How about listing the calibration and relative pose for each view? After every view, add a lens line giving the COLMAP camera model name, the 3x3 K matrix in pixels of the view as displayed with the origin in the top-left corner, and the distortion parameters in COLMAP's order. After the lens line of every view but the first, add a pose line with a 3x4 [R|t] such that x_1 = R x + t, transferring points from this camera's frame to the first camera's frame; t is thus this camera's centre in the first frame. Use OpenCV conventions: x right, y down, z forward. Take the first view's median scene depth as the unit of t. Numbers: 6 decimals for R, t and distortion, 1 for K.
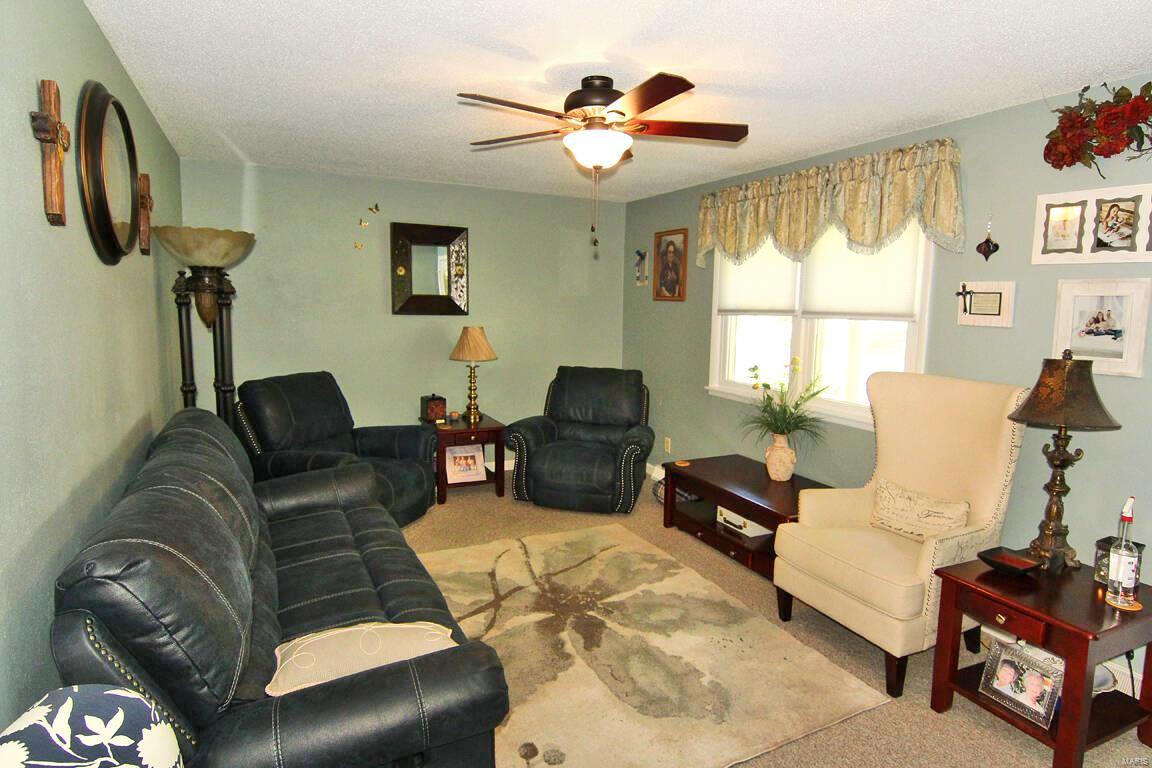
lens RADIAL K [[640.6, 0, 576.0], [0, 640.6, 384.0], [0, 0, 1]] dist [0.002053, -0.016386]
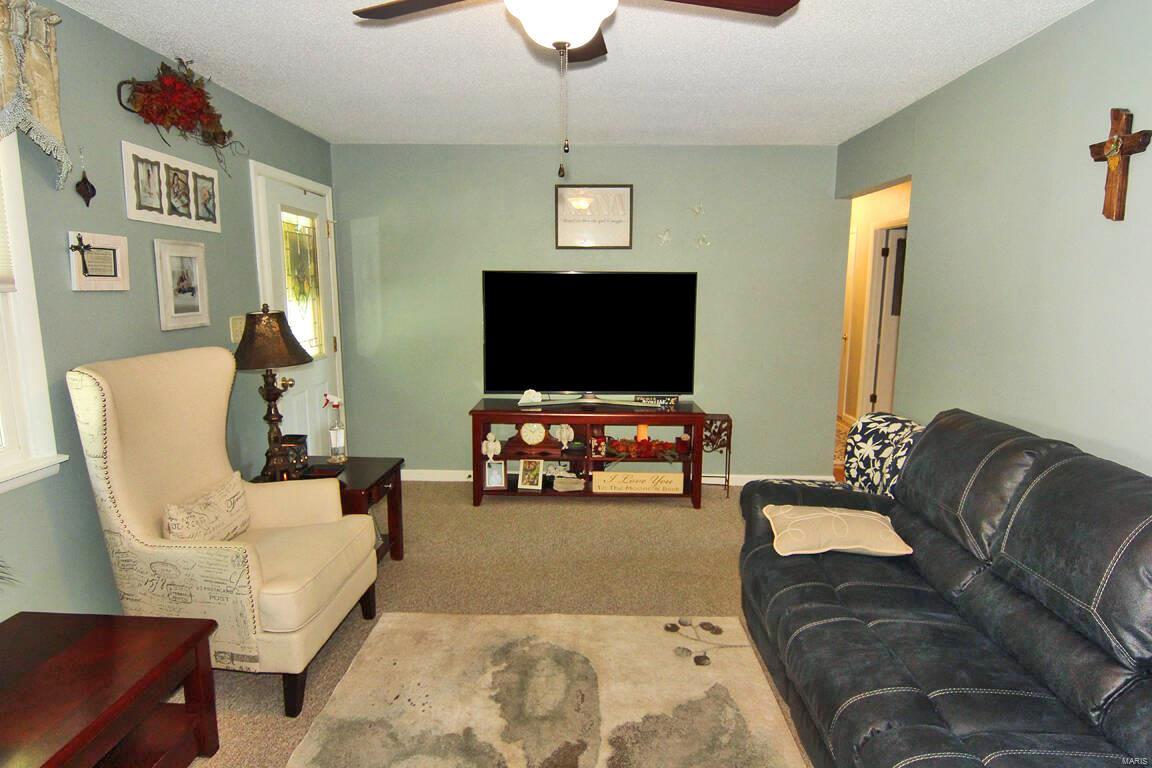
lens RADIAL K [[640.6, 0, 576.0], [0, 640.6, 384.0], [0, 0, 1]] dist [0.002053, -0.016386]
pose [[-0.892875, -0.092845, 0.440630, -0.281787], [0.036608, 0.960308, 0.276528, -0.202427], [-0.448815, 0.263035, -0.854036, 1.650818]]
